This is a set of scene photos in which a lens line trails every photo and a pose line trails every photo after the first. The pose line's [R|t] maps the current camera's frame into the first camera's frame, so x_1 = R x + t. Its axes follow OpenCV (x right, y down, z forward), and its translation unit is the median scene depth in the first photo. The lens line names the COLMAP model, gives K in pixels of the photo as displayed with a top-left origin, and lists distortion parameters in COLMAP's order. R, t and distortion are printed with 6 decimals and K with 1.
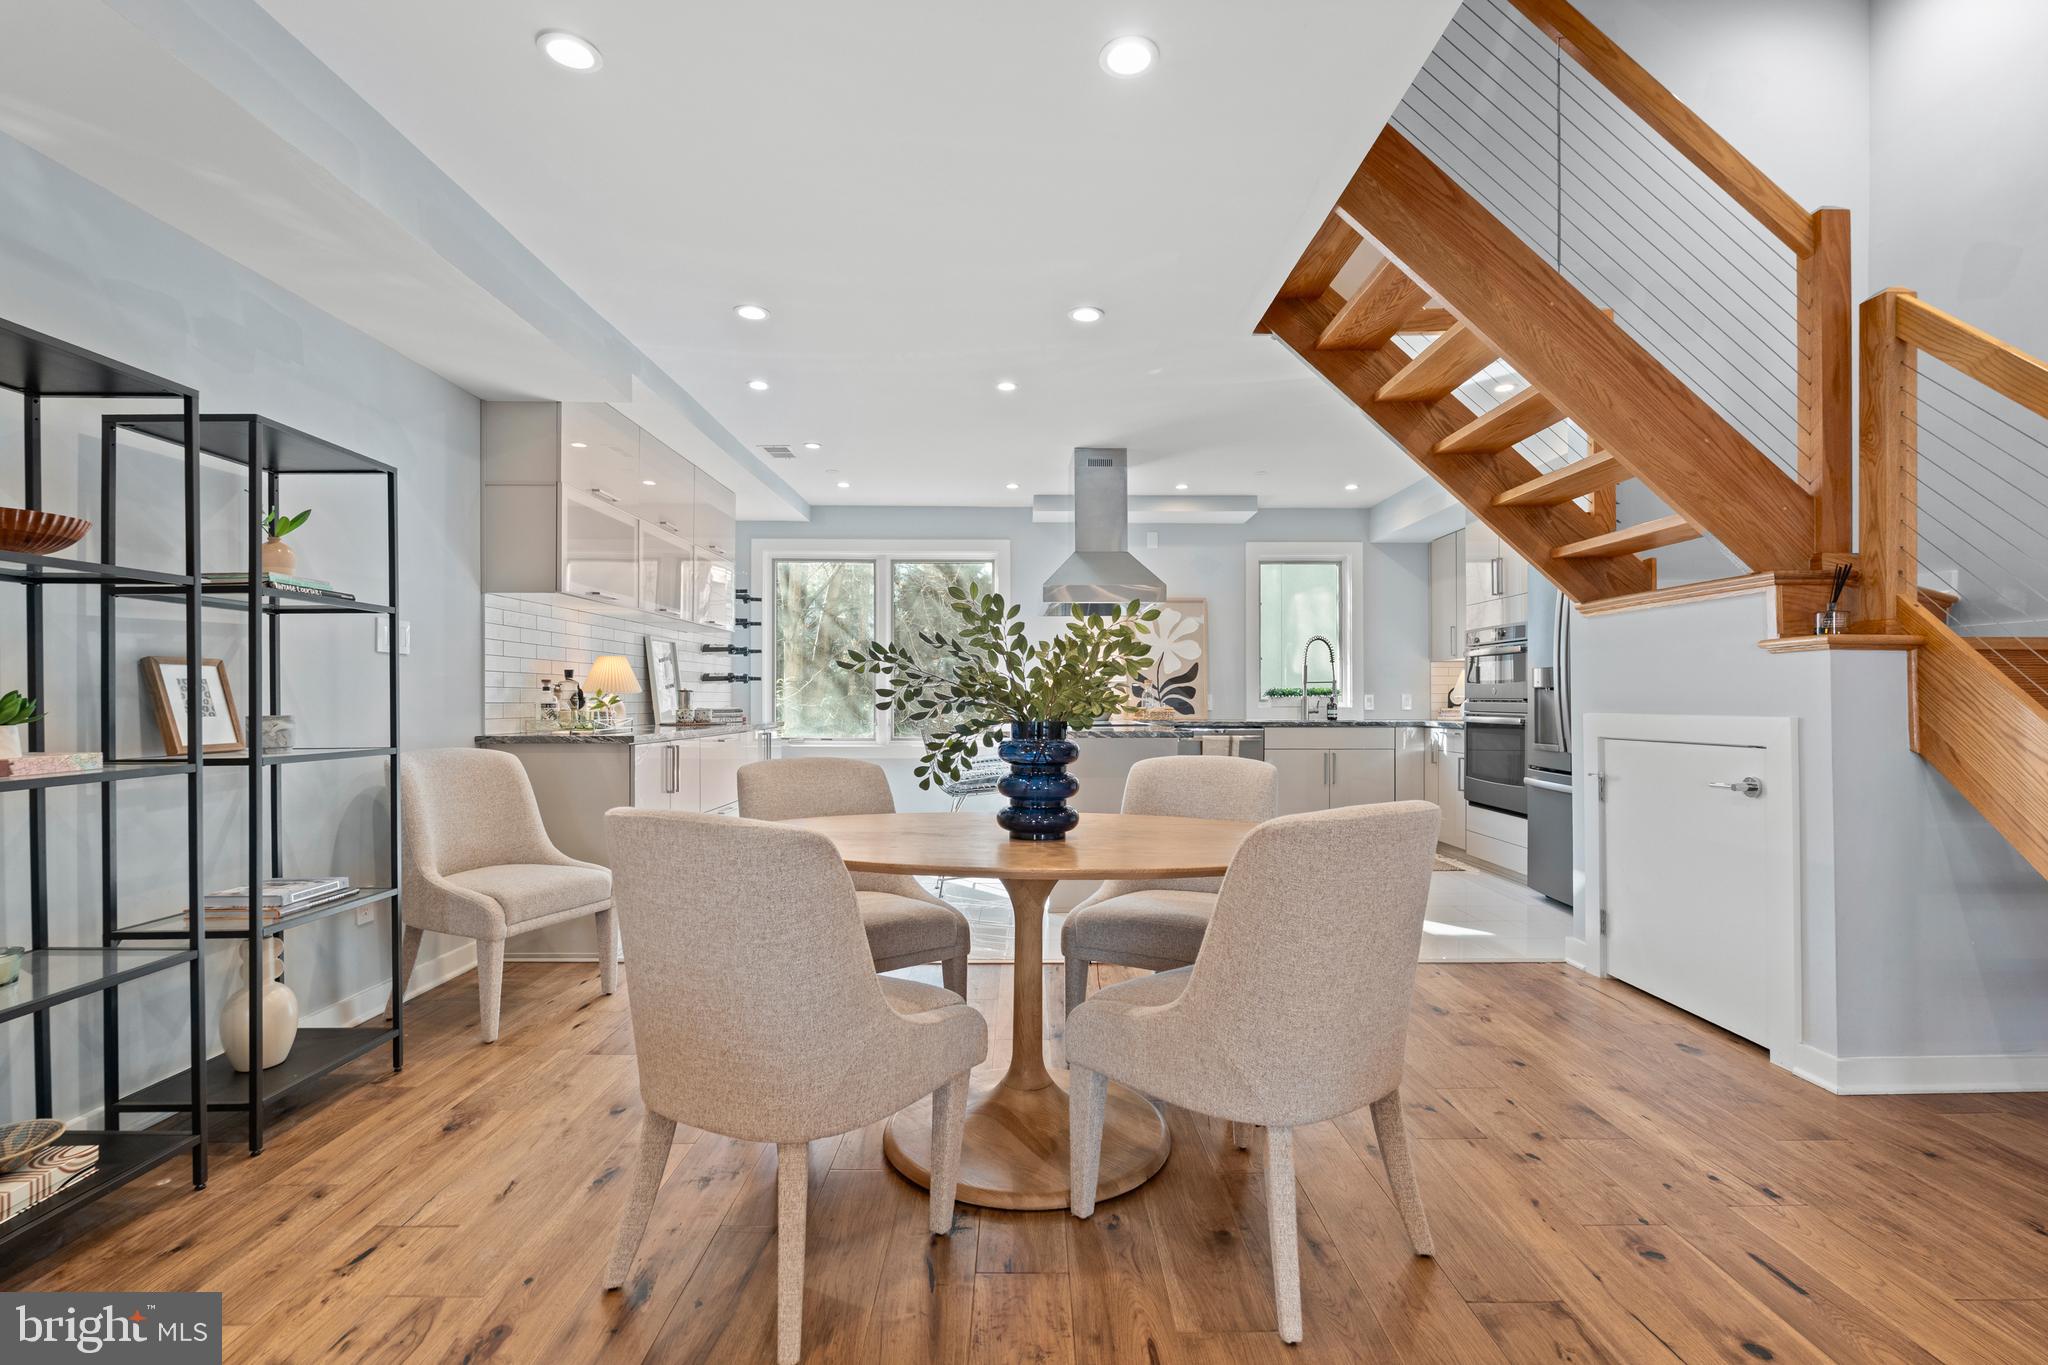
lens RADIAL K [[917.1, 0, 1032.1], [0, 917.1, 691.9], [0, 0, 1]] dist [0.003202, -0.000125]
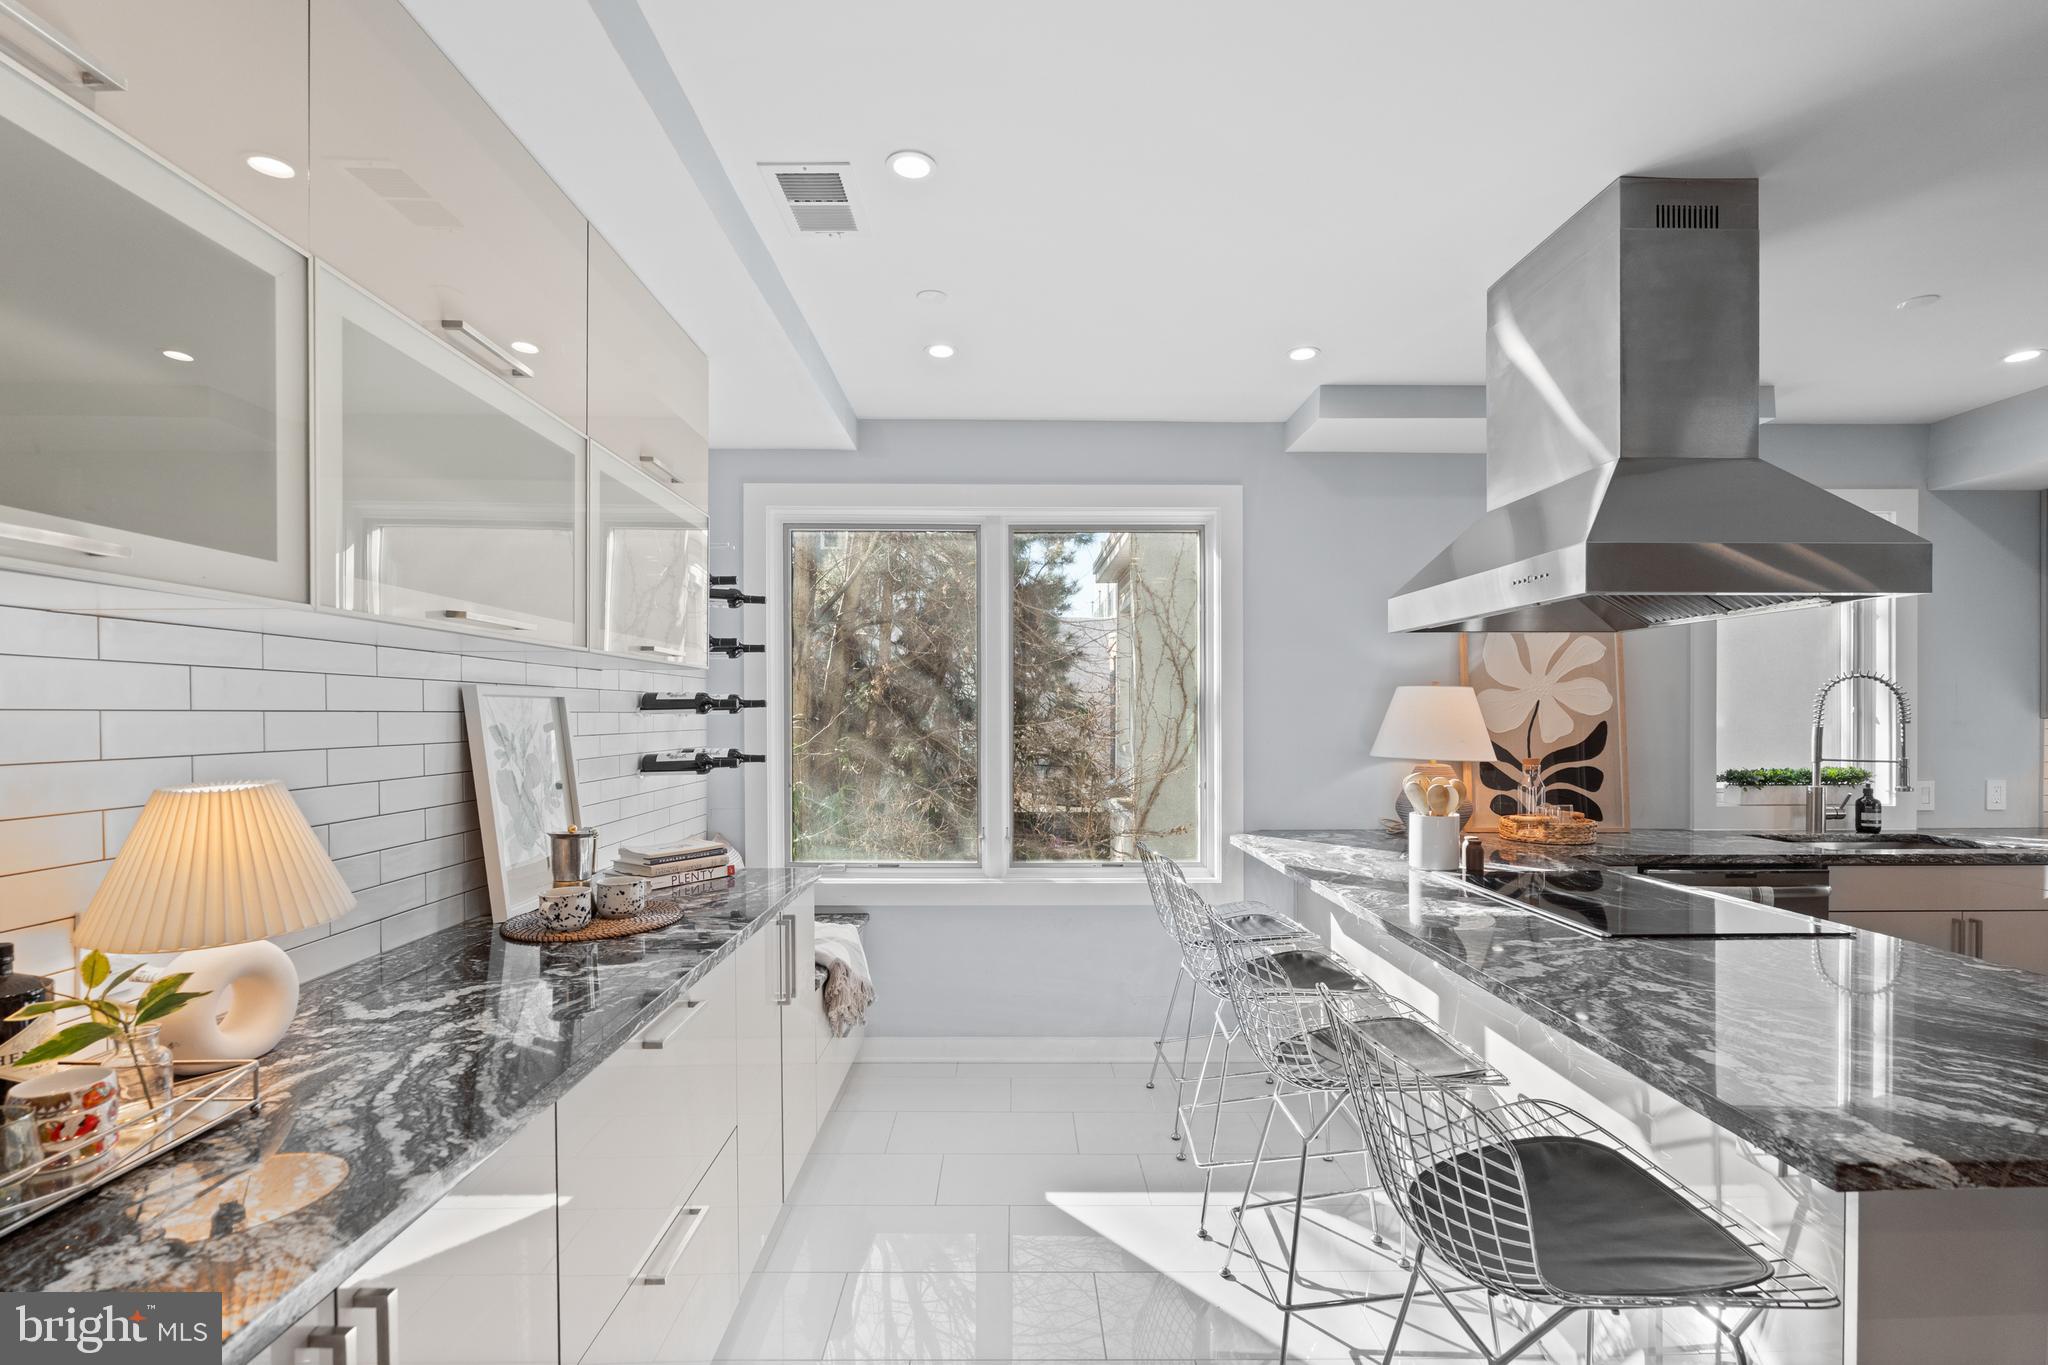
lens RADIAL K [[917.1, 0, 1029.6], [0, 917.1, 713.7], [0, 0, 1]] dist [0.003202, -0.000125]
pose [[0.999982, -0.002613, 0.005382, -0.151399], [0.002576, 0.999973, 0.006859, -0.041551], [-0.005399, -0.006845, 0.999962, 0.492805]]
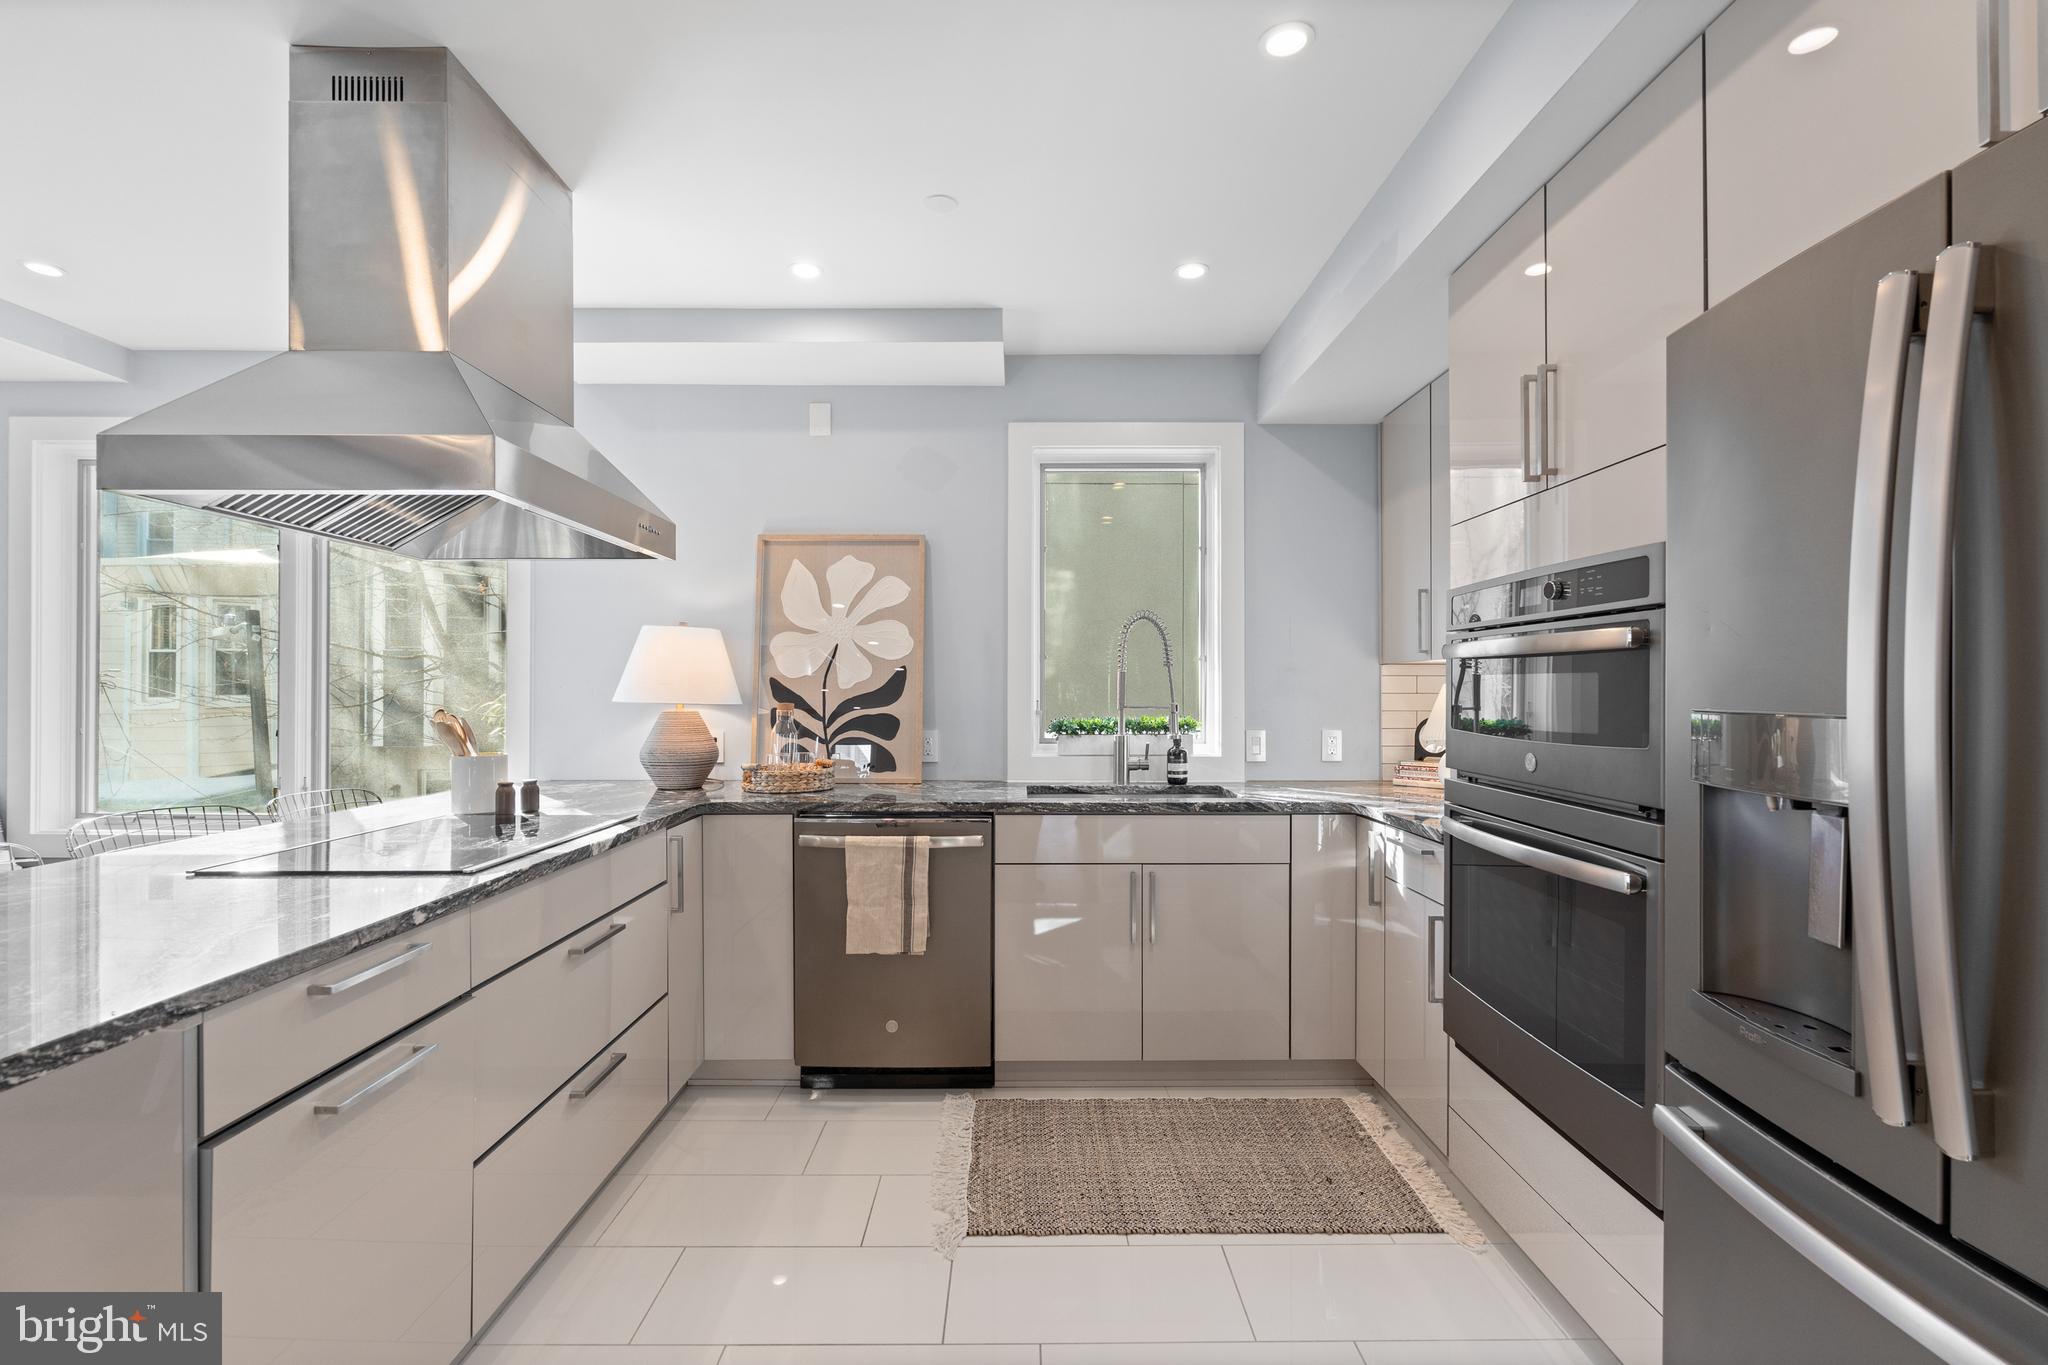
lens RADIAL K [[917.1, 0, 1016.1], [0, 917.1, 682.2], [0, 0, 1]] dist [0.003202, -0.000125]
pose [[0.999973, -0.000424, -0.007394, 0.248691], [0.000435, 0.999999, 0.001405, -0.024704], [0.007394, -0.001408, 0.999972, 0.518630]]
